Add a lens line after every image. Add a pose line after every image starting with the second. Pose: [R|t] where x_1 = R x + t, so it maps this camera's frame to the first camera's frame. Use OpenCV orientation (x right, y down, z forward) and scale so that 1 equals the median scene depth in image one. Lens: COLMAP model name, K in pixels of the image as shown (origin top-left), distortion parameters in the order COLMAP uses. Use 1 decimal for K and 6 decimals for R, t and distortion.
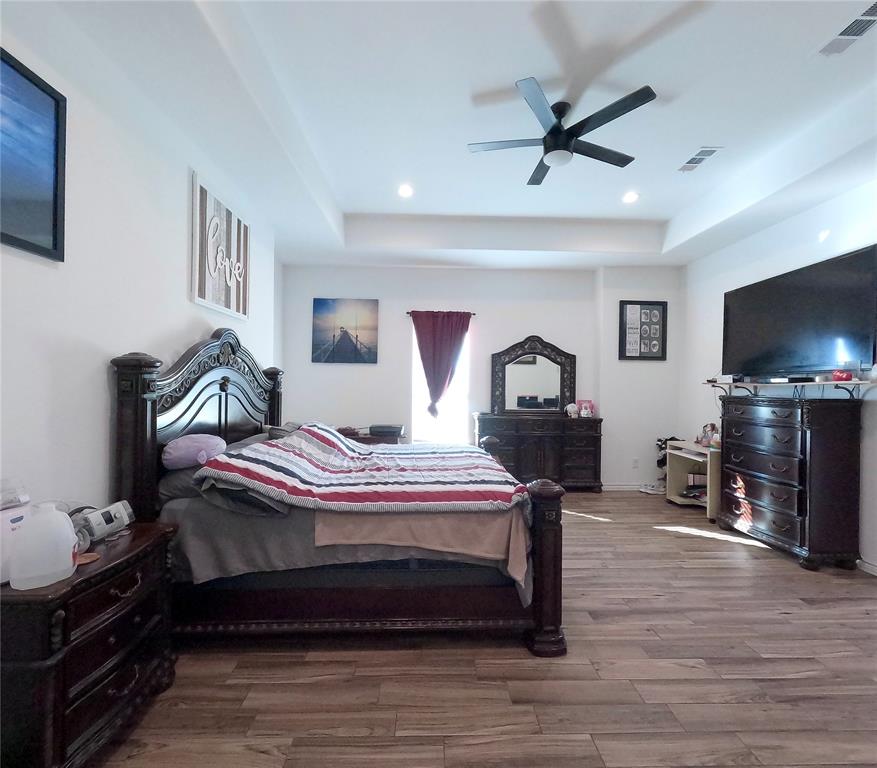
lens RADIAL K [[421.5, 0, 438.5], [0, 421.5, 384.0], [0, 0, 1]] dist [0.003766, -0.000034]
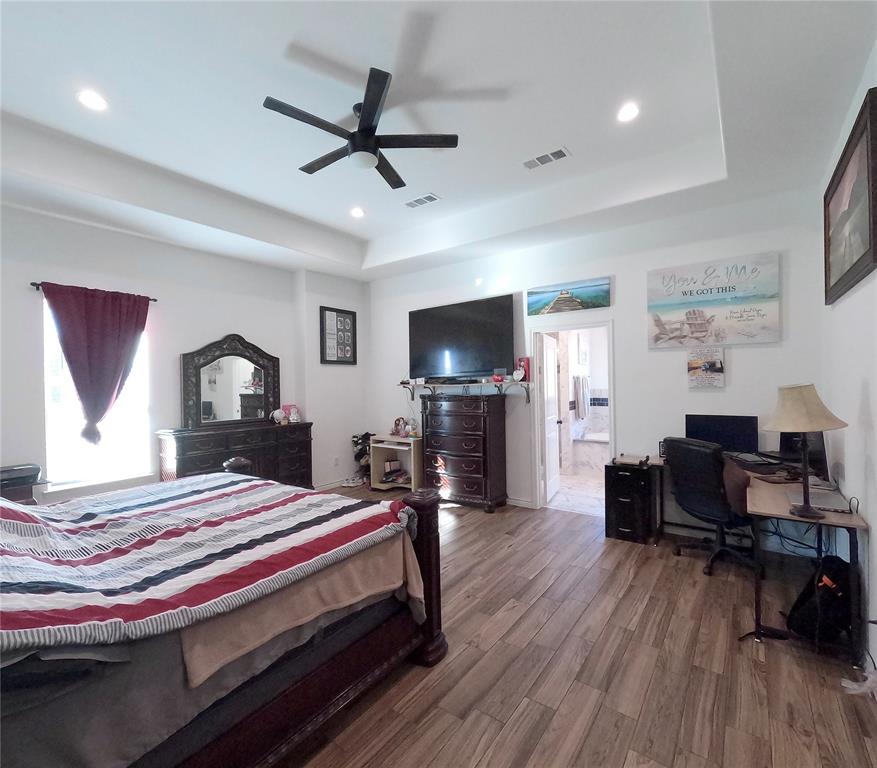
lens RADIAL K [[421.5, 0, 438.5], [0, 421.5, 384.0], [0, 0, 1]] dist [0.003766, -0.000034]
pose [[0.618704, -0.025098, 0.785223, -0.235400], [0.024327, 0.999622, 0.012782, -0.016133], [-0.785247, 0.011194, 0.619081, 0.161832]]
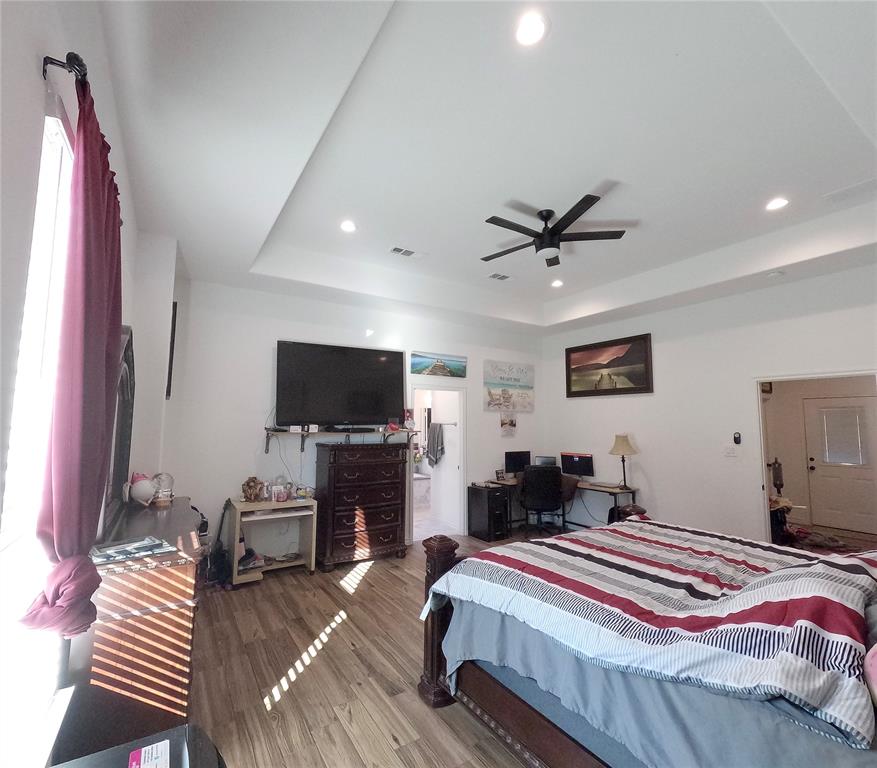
lens RADIAL K [[420.1, 0, 452.1], [0, 420.1, 388.5], [0, 0, 1]] dist [0.001115, -0.000026]
pose [[-0.528873, 0.068021, 0.845971, -0.345899], [-0.005667, 0.996478, -0.083665, -0.023073], [-0.848682, -0.049042, -0.526624, 1.116885]]
